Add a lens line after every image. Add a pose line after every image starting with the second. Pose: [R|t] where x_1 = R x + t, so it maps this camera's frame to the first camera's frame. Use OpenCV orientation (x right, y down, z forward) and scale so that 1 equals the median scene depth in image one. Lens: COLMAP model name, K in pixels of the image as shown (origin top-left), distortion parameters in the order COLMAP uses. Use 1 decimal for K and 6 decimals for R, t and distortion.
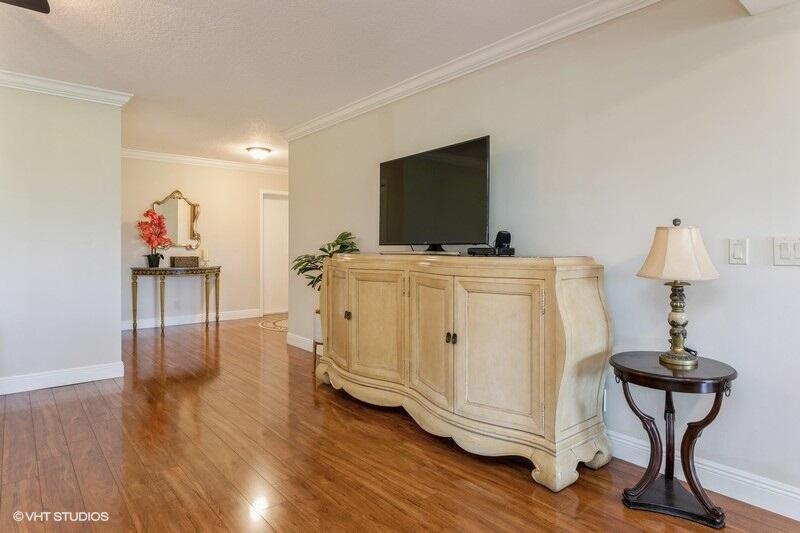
lens RADIAL K [[455.6, 0, 396.9], [0, 455.6, 260.5], [0, 0, 1]] dist [0.000905, -0.000144]
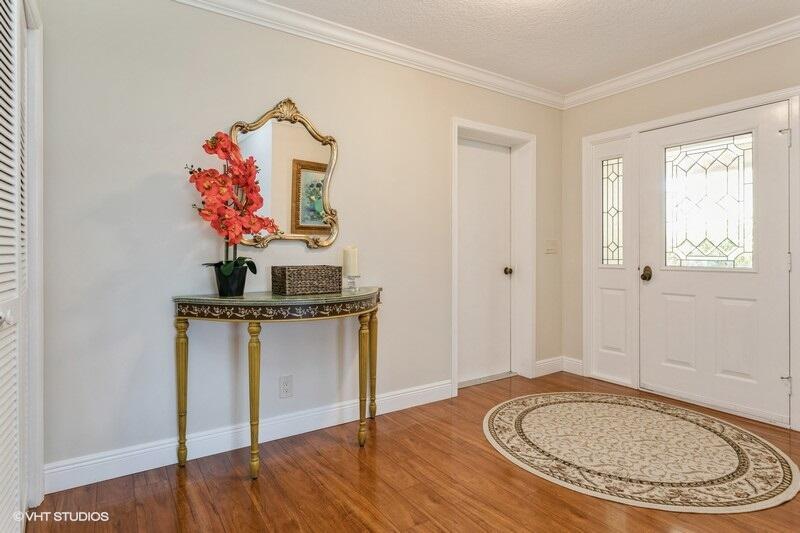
lens RADIAL K [[447.7, 0, 399.9], [0, 447.7, 261.5], [0, 0, 1]] dist [-0.005089, -0.000041]
pose [[0.992046, -0.000841, -0.125877, -0.350126], [-0.000473, 0.999946, -0.010413, -0.008962], [0.125878, 0.010389, 0.991991, 0.653398]]
